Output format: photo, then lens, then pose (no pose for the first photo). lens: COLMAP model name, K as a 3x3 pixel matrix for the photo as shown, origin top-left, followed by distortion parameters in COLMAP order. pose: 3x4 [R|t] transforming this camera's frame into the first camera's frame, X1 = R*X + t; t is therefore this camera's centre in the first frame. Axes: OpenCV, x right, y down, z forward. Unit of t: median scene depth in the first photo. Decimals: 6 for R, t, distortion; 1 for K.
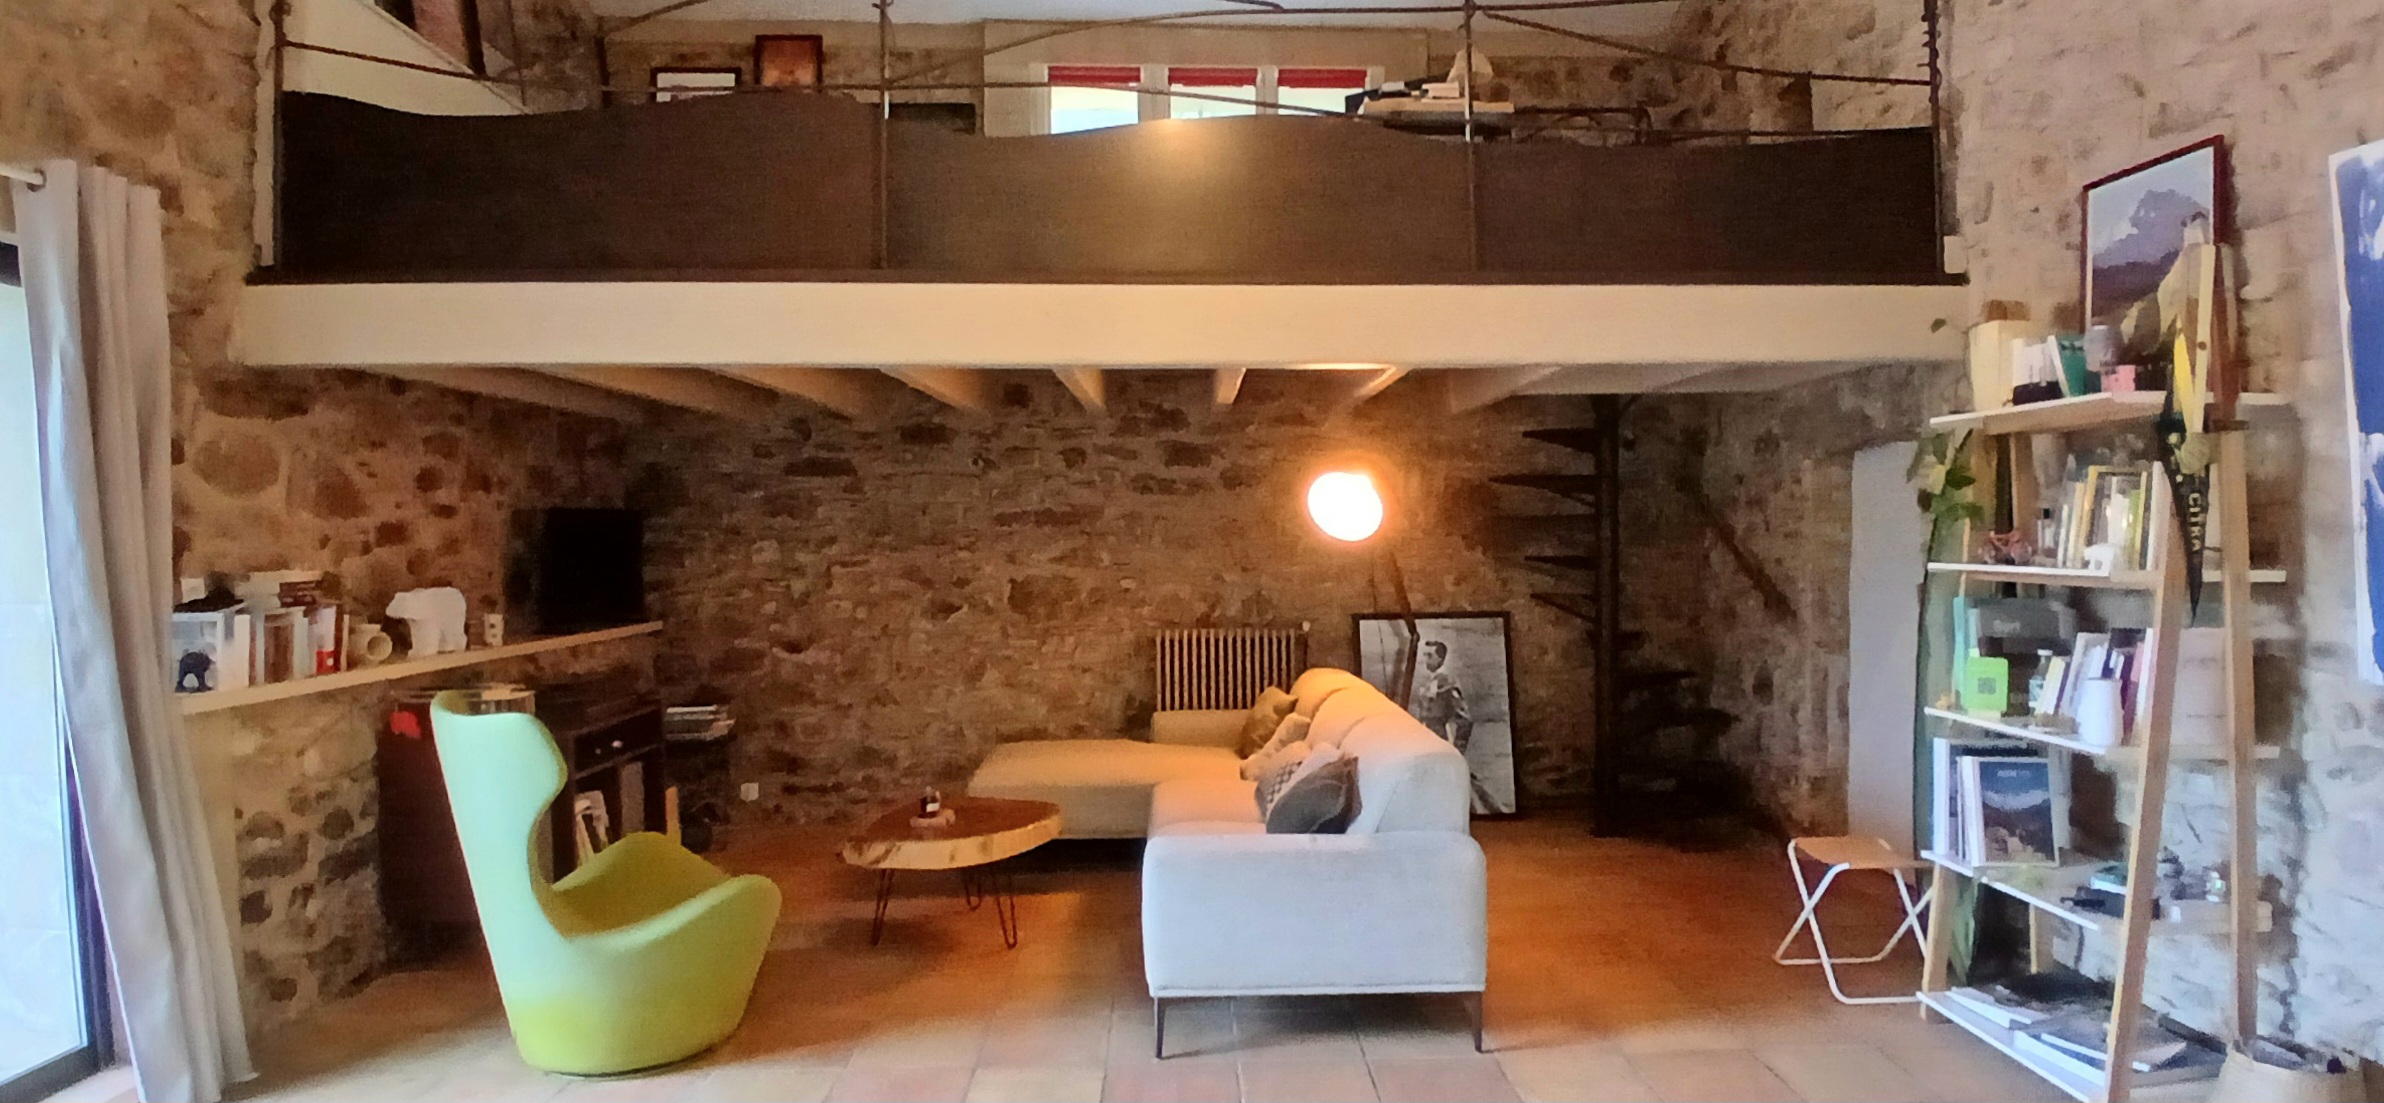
lens RADIAL K [[1274.4, 0, 1192.0], [0, 1274.4, 551.5], [0, 0, 1]] dist [0.003697, -0.045683]
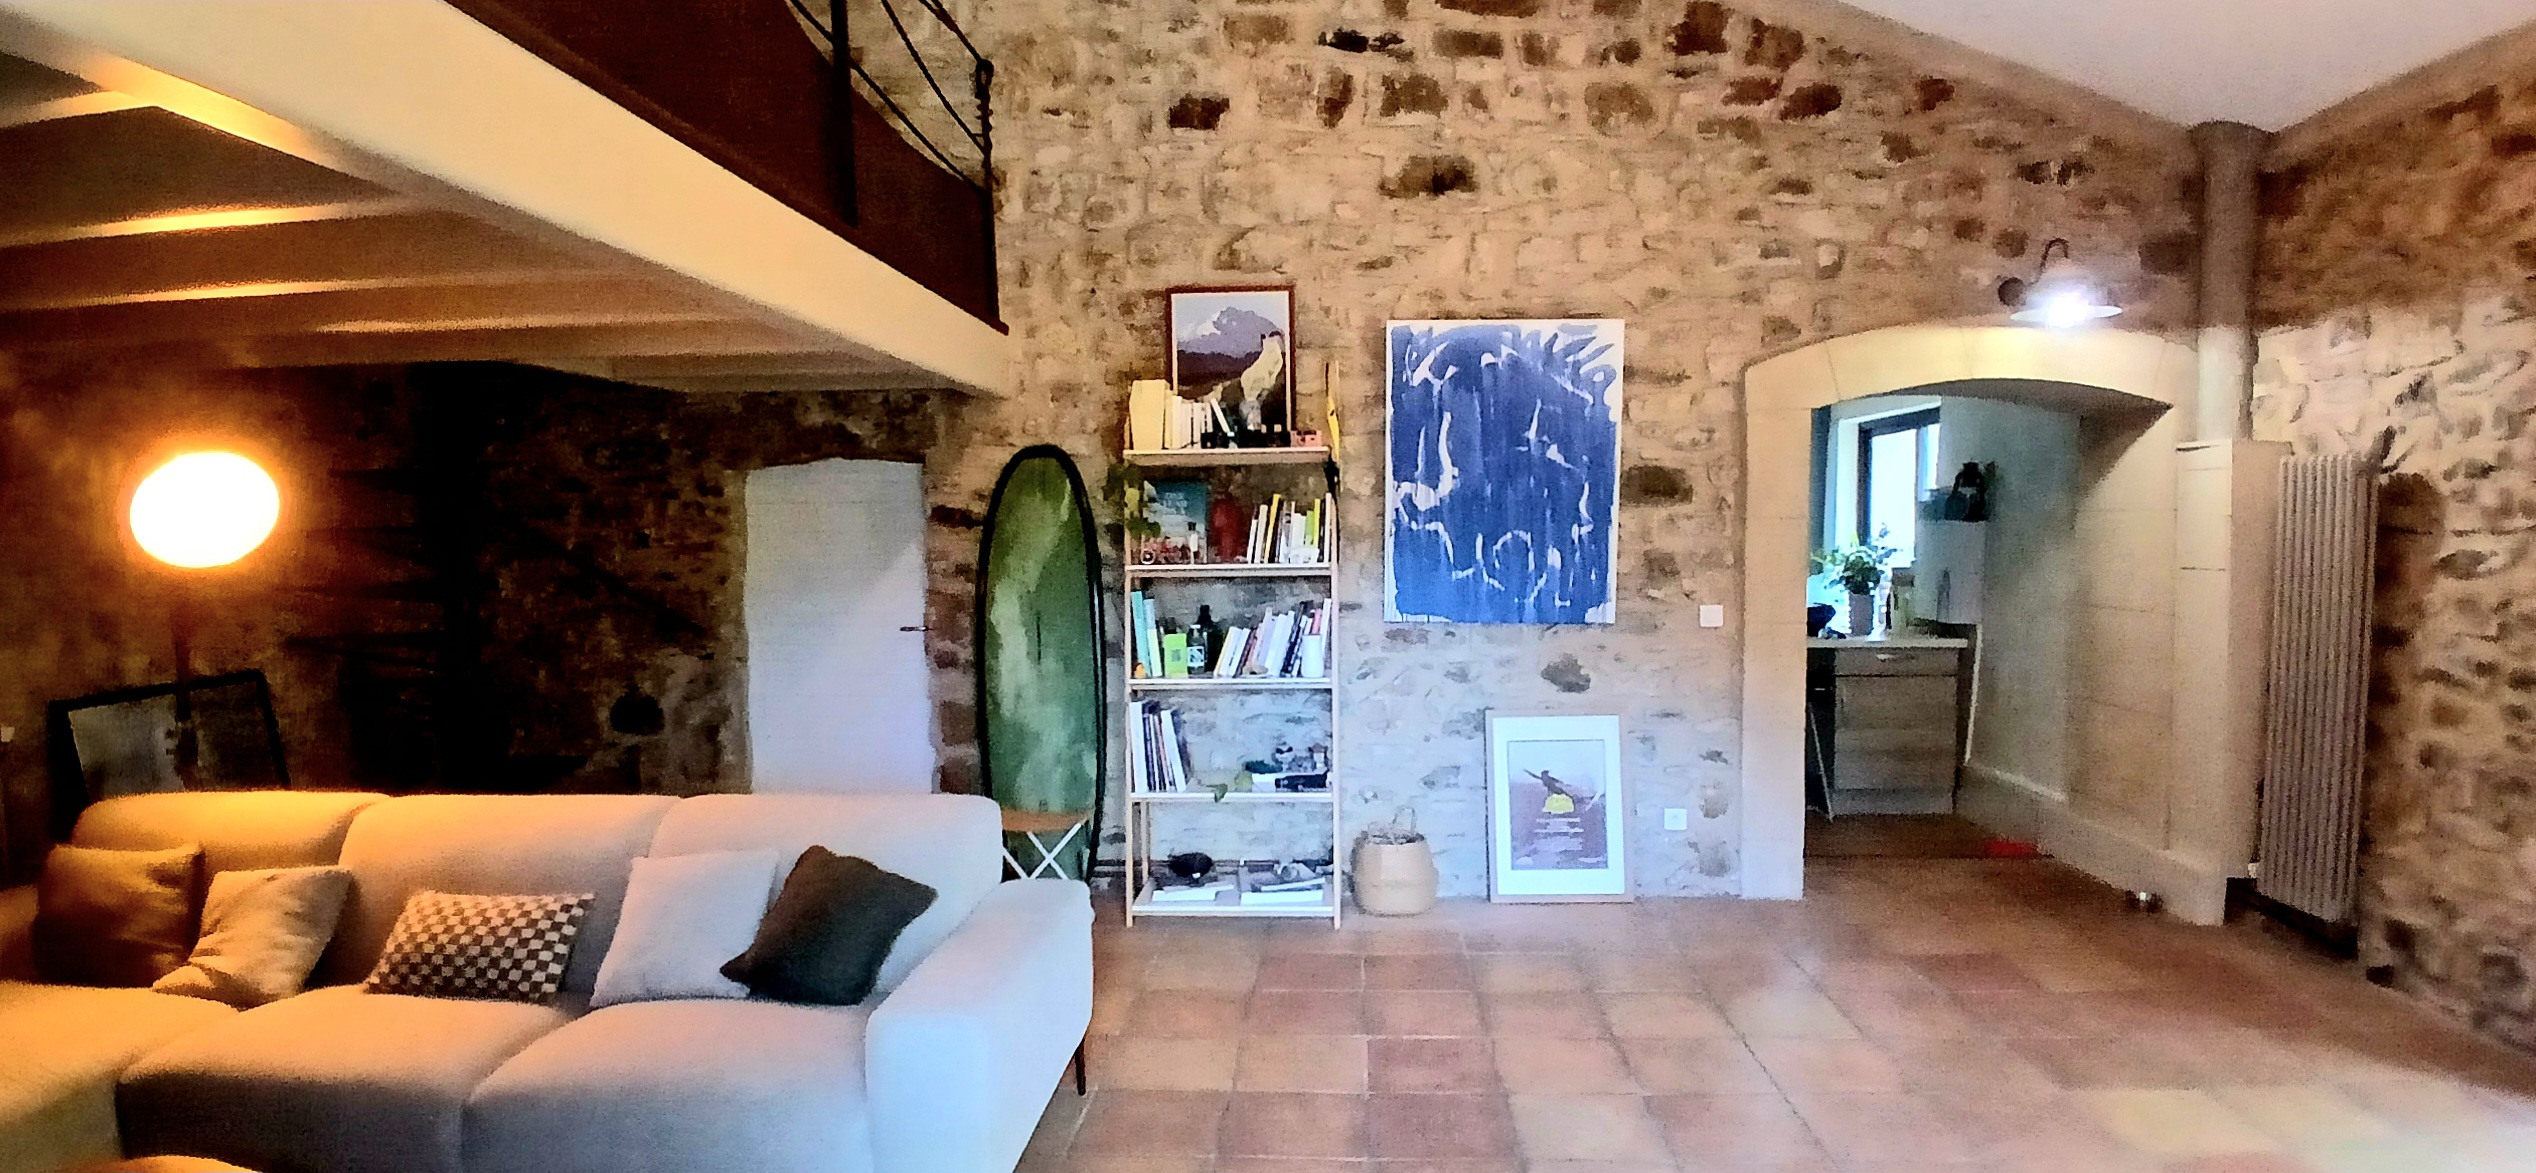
lens RADIAL K [[1299.5, 0, 1270.1], [0, 1299.5, 590.1], [0, 0, 1]] dist [0.000575, -0.039227]
pose [[0.076546, -0.045587, 0.996023, -0.477765], [0.026633, 0.998691, 0.043663, -0.012947], [-0.996710, 0.023185, 0.077660, 0.522004]]
